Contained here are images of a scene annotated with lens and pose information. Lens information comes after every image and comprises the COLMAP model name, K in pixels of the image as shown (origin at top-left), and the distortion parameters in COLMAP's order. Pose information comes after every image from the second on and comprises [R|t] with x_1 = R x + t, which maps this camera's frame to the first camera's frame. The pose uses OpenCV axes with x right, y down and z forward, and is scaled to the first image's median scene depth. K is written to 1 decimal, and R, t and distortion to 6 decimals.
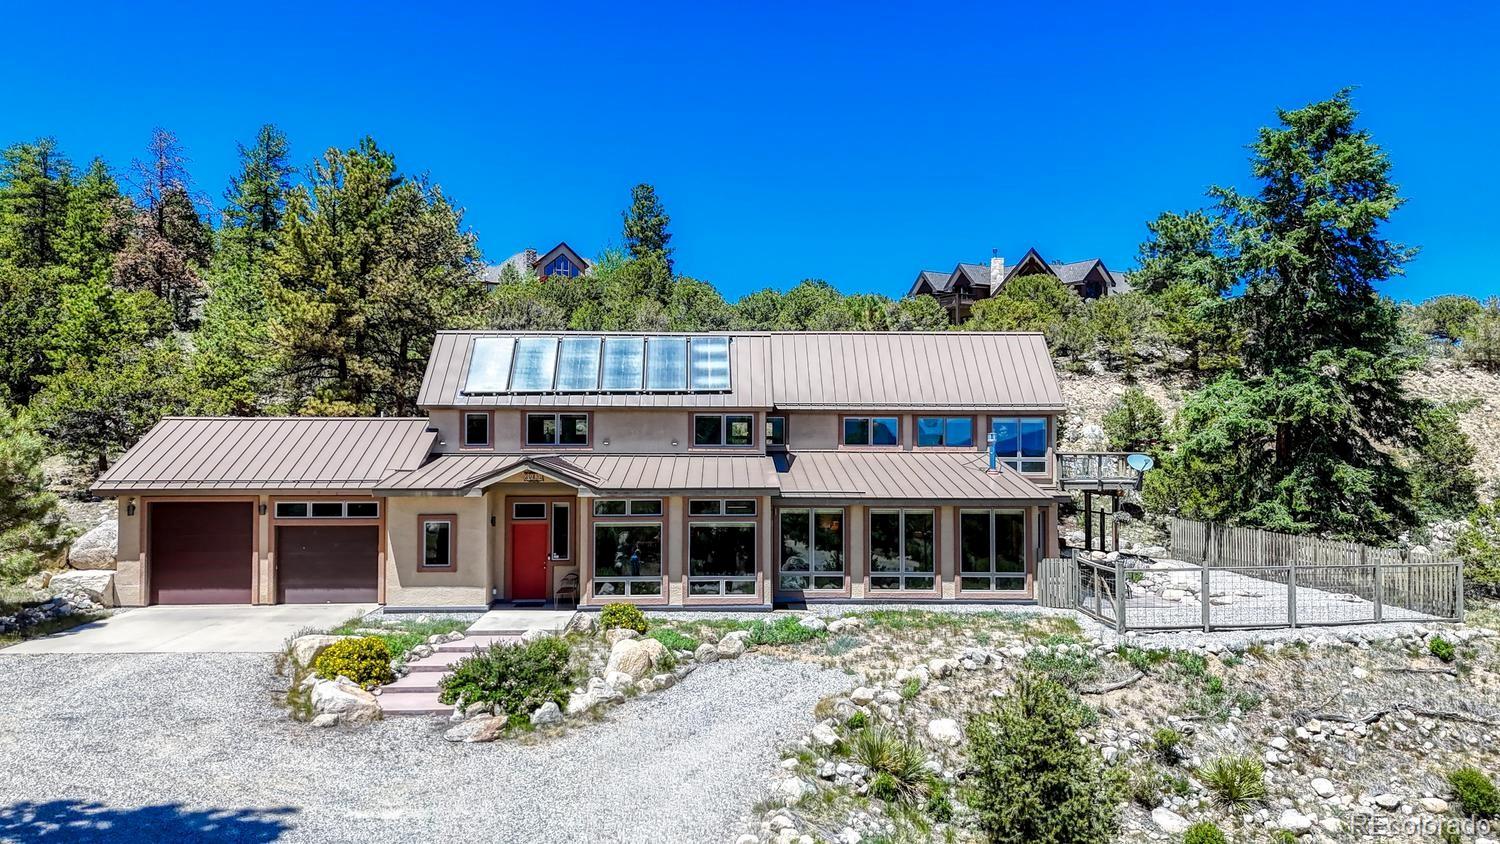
lens RADIAL K [[1088.7, 0, 735.2], [0, 1088.7, 420.5], [0, 0, 1]] dist [0.062106, -0.044225]
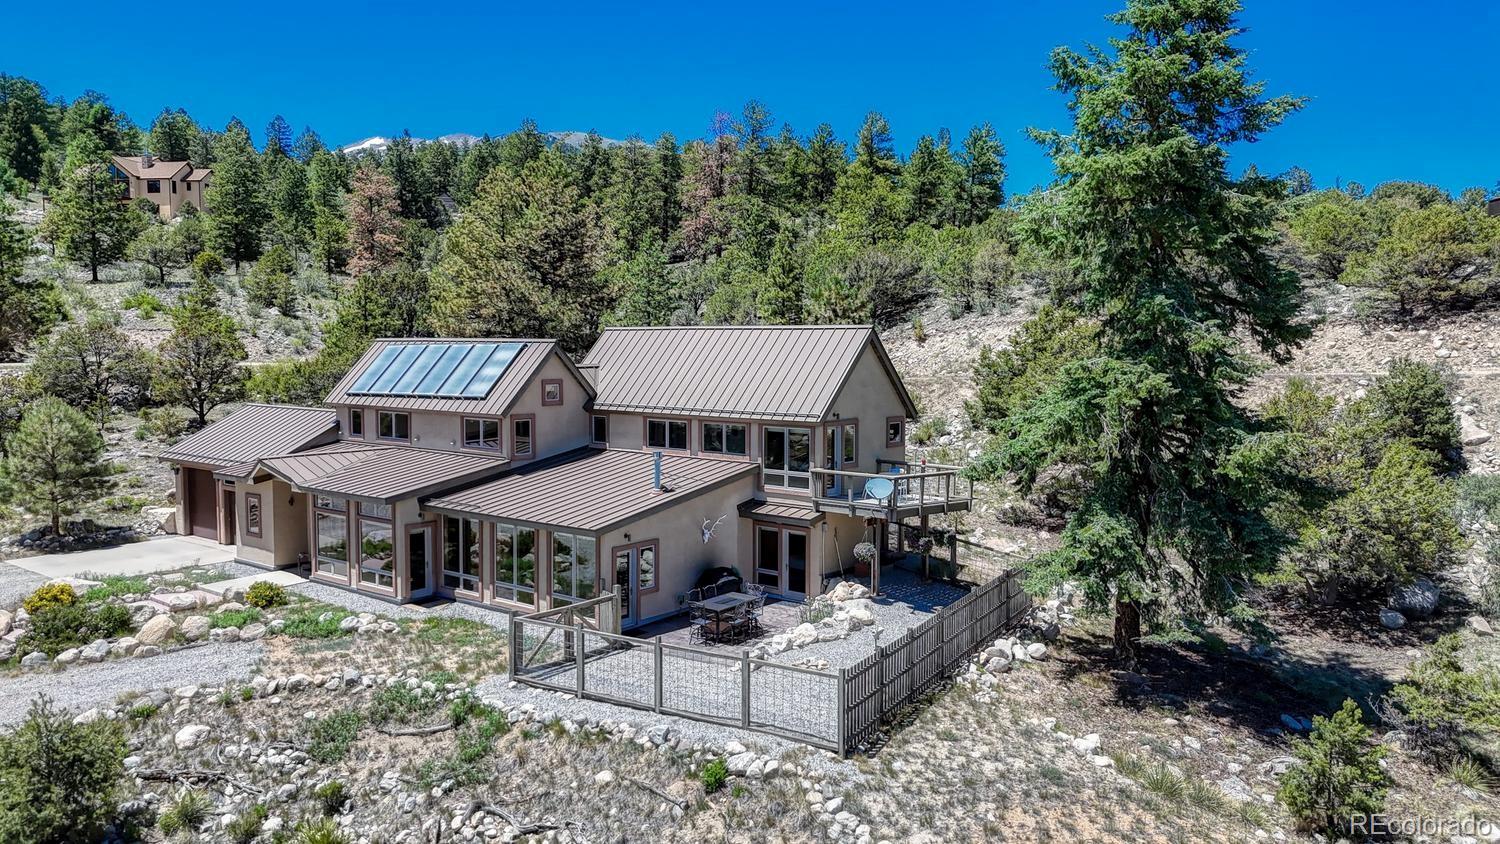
lens RADIAL K [[1088.7, 0, 753.9], [0, 1088.7, 413.6], [0, 0, 1]] dist [0.062106, -0.044225]
pose [[0.759503, 0.042598, -0.649107, 0.995268], [0.013013, 0.996659, 0.080632, -0.105501], [0.650373, -0.069686, 0.756411, 0.366154]]
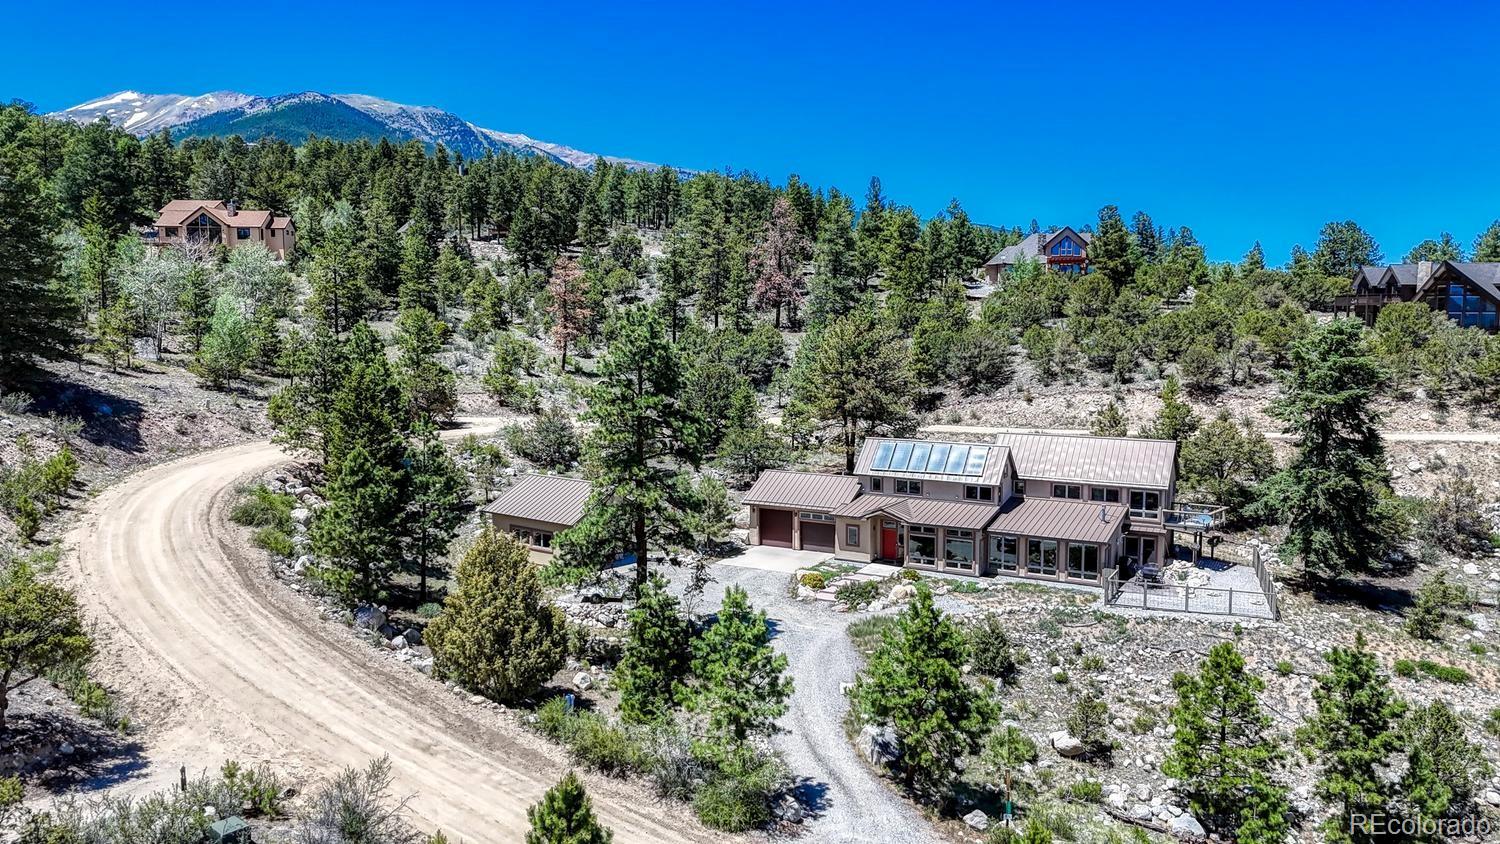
lens RADIAL K [[1088.7, 0, 739.4], [0, 1088.7, 415.3], [0, 0, 1]] dist [0.062106, -0.044225]
pose [[0.860983, 0.045906, -0.506558, 0.760943], [0.011941, 0.993820, 0.110360, -0.441390], [0.508493, -0.101067, 0.855114, -1.271736]]
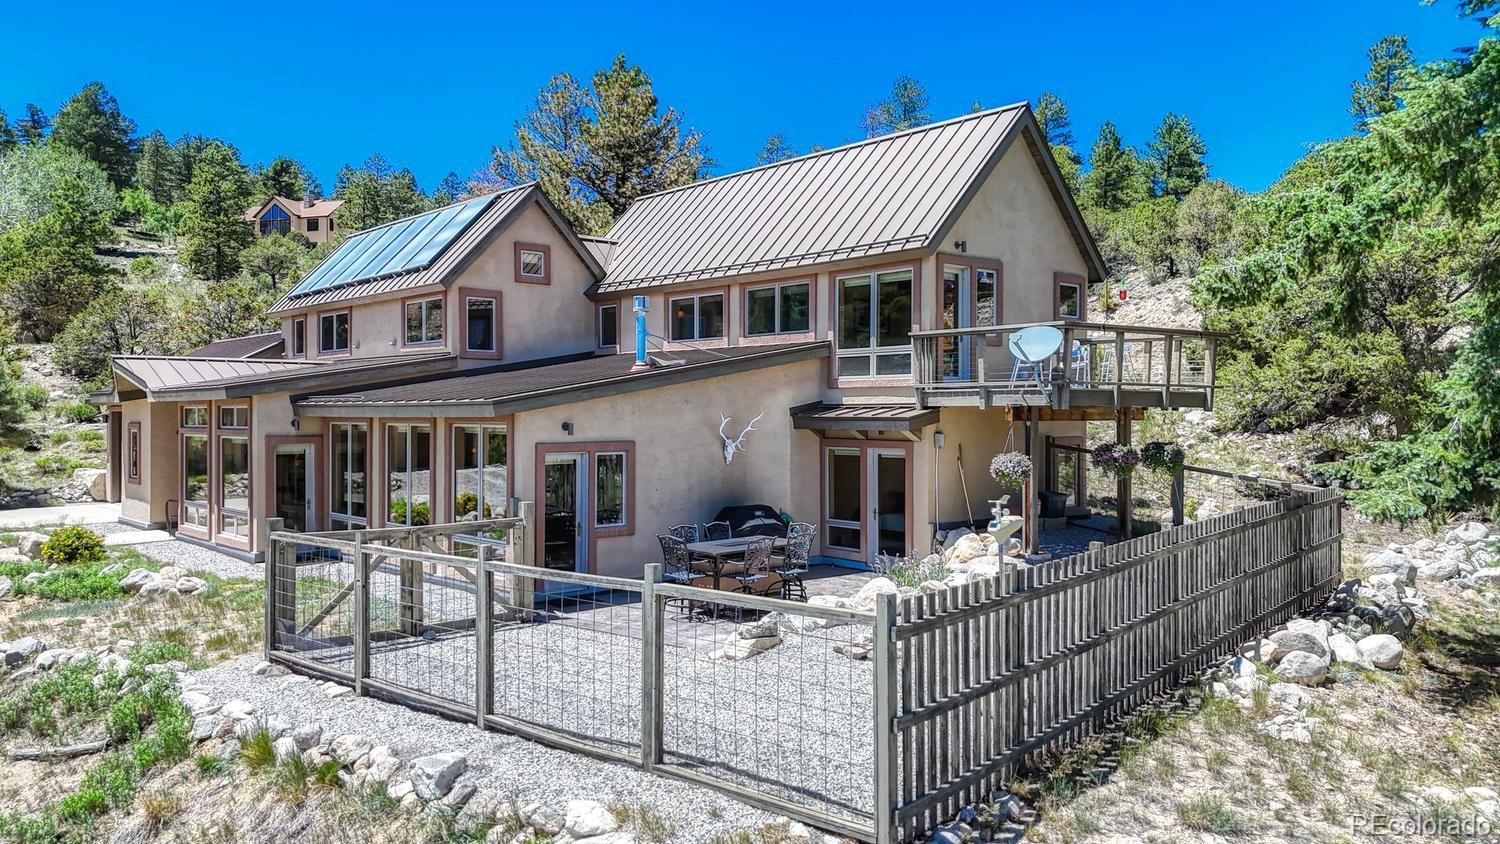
lens RADIAL K [[1088.7, 0, 759.4], [0, 1088.7, 424.8], [0, 0, 1]] dist [0.062106, -0.044225]
pose [[0.650070, 0.006794, -0.759844, 0.755065], [0.017746, 0.999552, 0.024120, 0.069095], [0.759667, -0.029164, 0.649658, 0.742691]]
